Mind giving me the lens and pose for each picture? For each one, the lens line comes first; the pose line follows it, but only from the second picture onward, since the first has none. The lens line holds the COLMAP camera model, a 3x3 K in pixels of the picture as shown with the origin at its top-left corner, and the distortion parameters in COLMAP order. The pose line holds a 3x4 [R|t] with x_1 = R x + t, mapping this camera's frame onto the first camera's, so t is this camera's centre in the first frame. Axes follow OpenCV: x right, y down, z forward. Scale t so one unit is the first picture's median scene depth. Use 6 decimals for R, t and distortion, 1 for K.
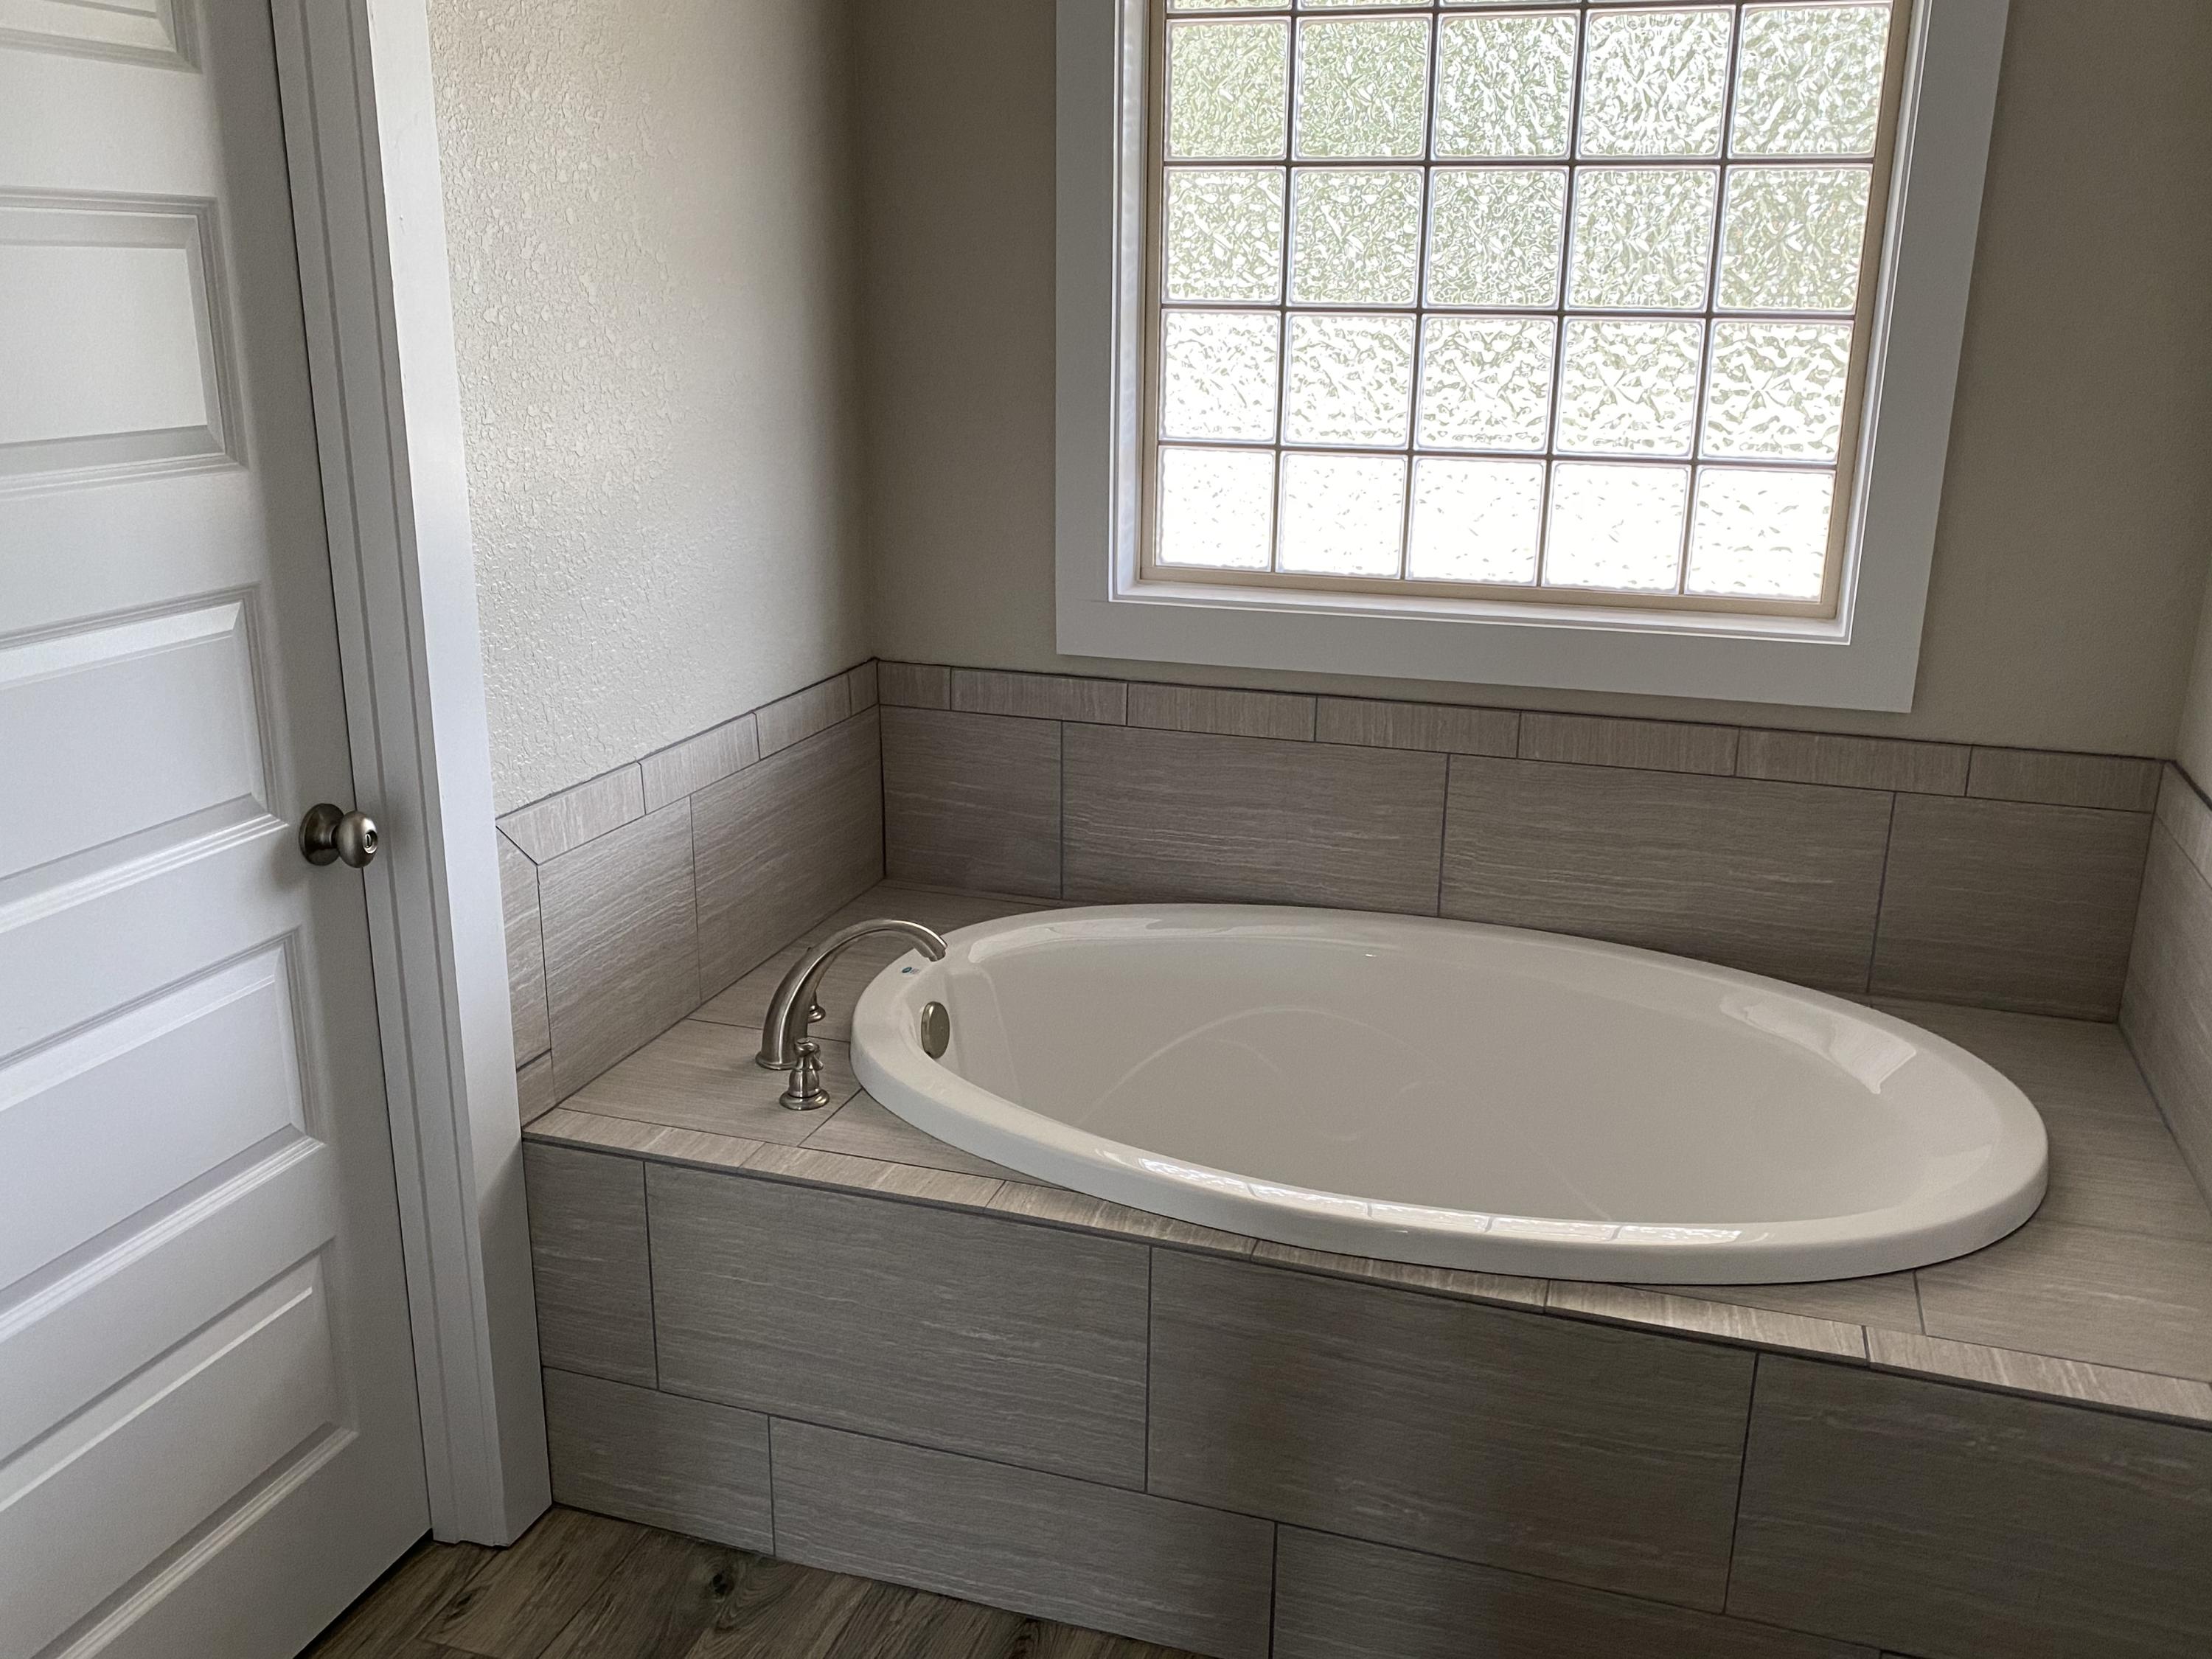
lens RADIAL K [[1911.4, 0, 1109.6], [0, 1911.4, 833.6], [0, 0, 1]] dist [0.068763, -0.081898]
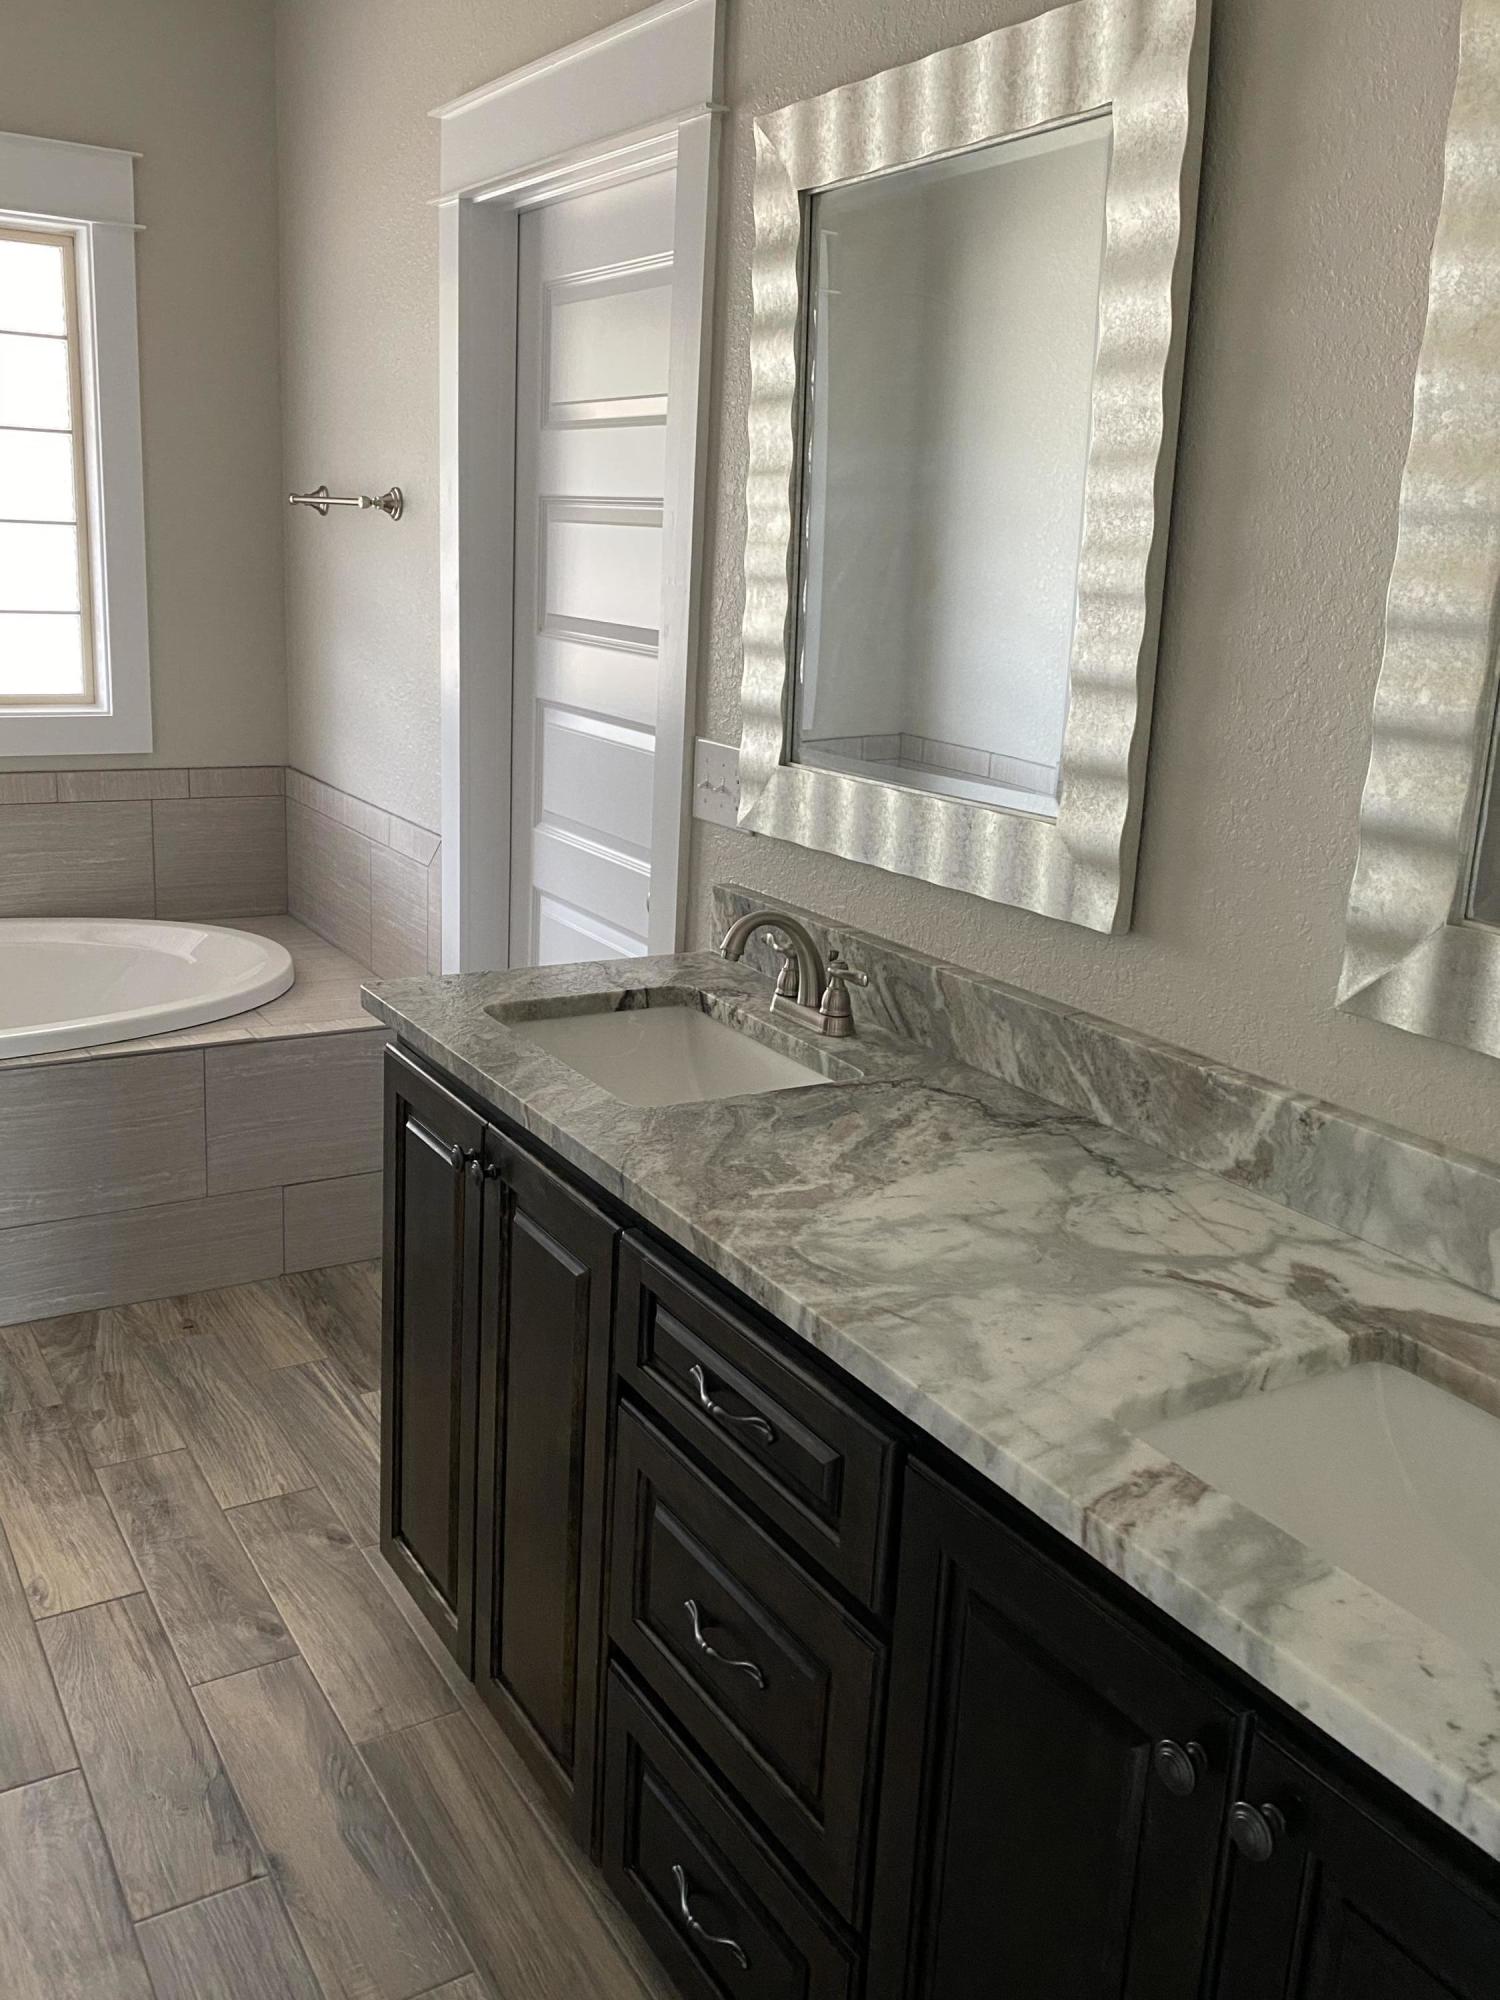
lens RADIAL K [[1728.2, 0, 746.8], [0, 1728.2, 991.5], [0, 0, 1]] dist [0.068763, -0.081898]
pose [[0.652496, -0.175868, 0.737102, -0.439465], [0.181597, 0.980643, 0.073222, 0.133095], [-0.735711, 0.086079, 0.671803, -0.442208]]
